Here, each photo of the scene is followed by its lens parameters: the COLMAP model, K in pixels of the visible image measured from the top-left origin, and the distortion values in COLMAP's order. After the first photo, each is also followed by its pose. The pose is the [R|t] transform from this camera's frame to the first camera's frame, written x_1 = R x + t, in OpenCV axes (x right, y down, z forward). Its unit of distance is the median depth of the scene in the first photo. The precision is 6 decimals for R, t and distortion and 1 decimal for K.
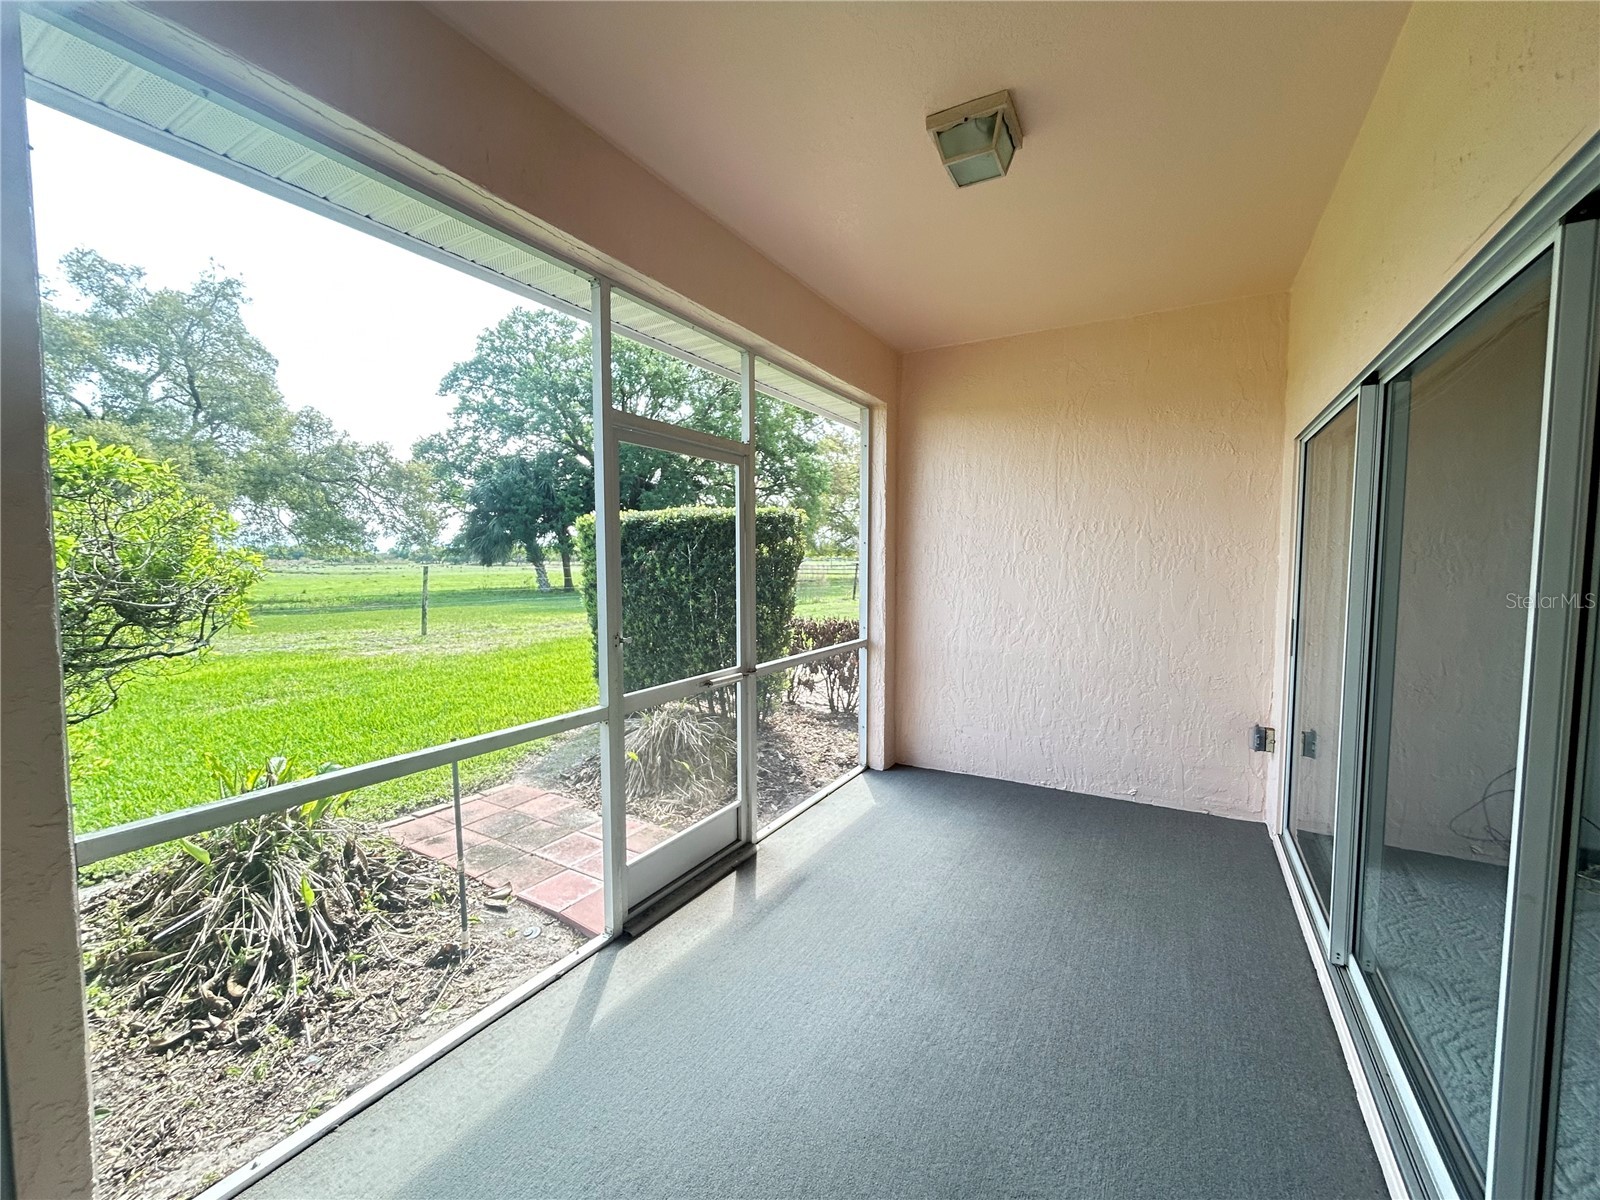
lens RADIAL K [[648.6, 0, 798.7], [0, 648.6, 599.9], [0, 0, 1]] dist [-0.000480, 0.000181]
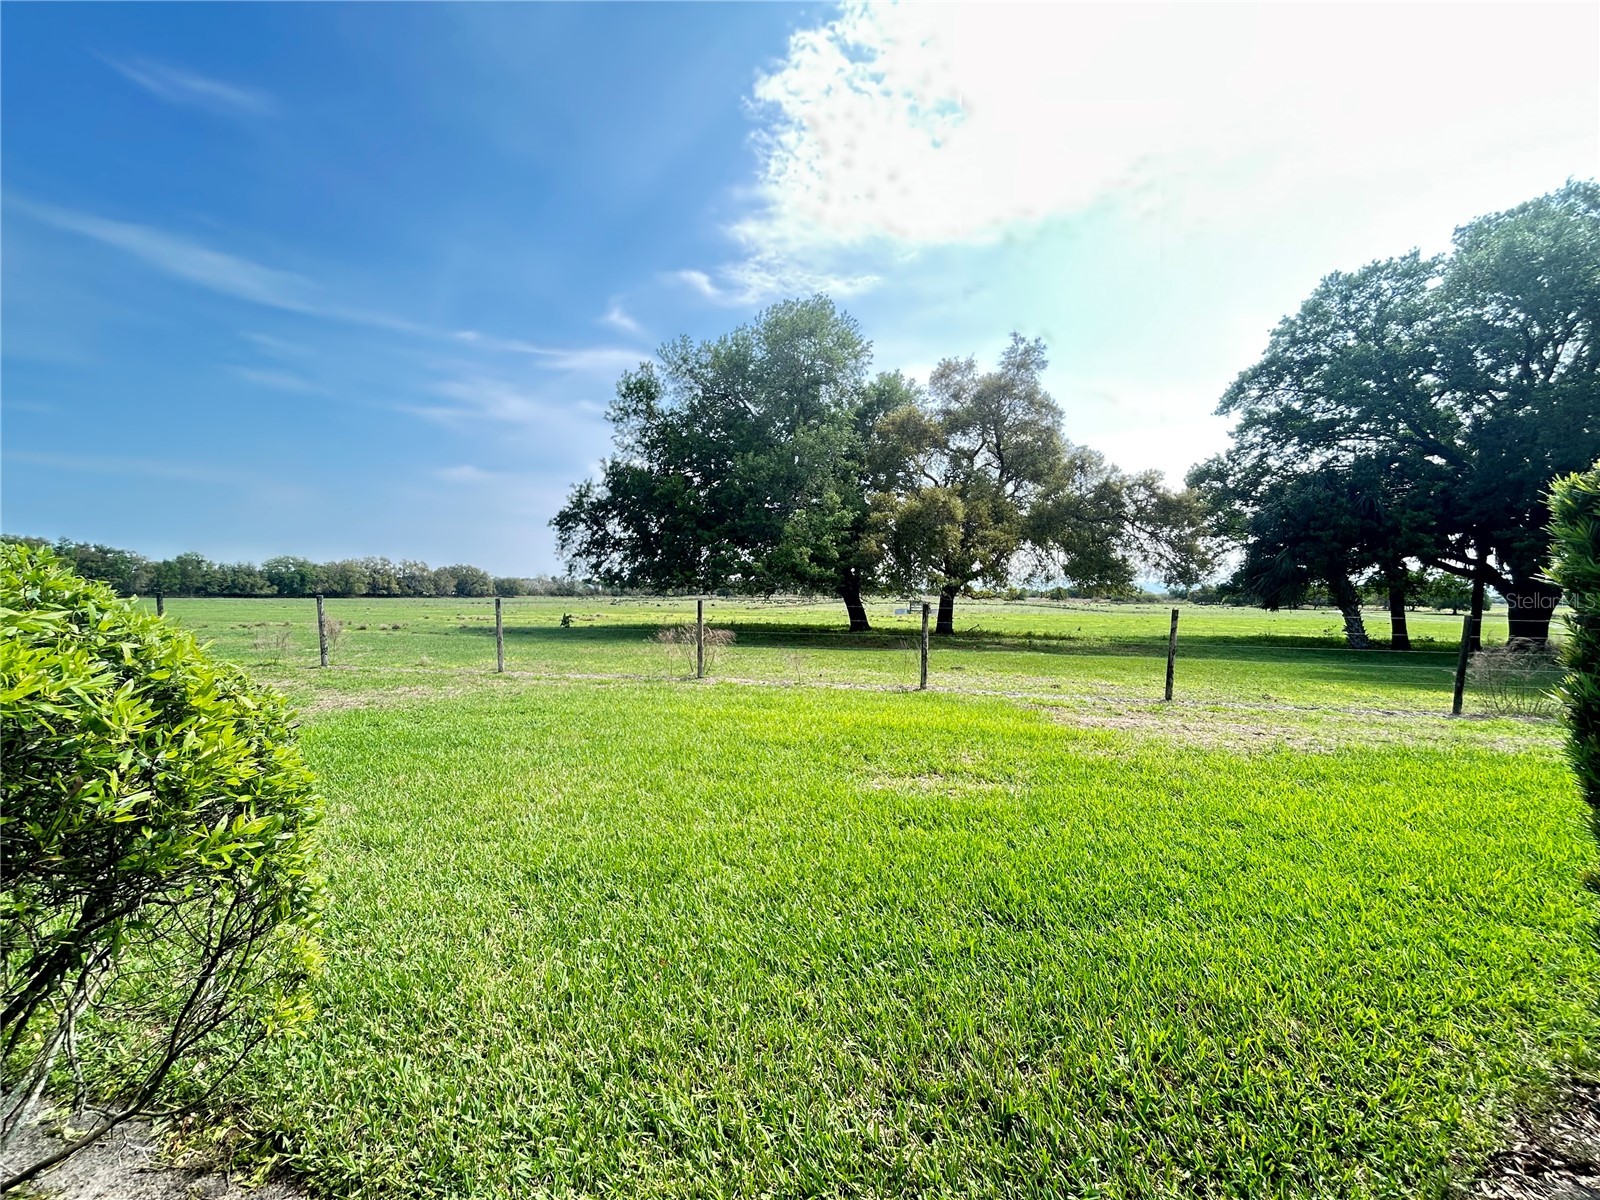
lens RADIAL K [[648.6, 0, 796.9], [0, 648.6, 595.1], [0, 0, 1]] dist [-0.000480, 0.000181]
pose [[0.468594, 0.009397, -0.883364, -0.046152], [-0.071082, 0.997102, -0.027099, -0.007079], [0.880549, 0.075490, 0.467904, 0.105048]]
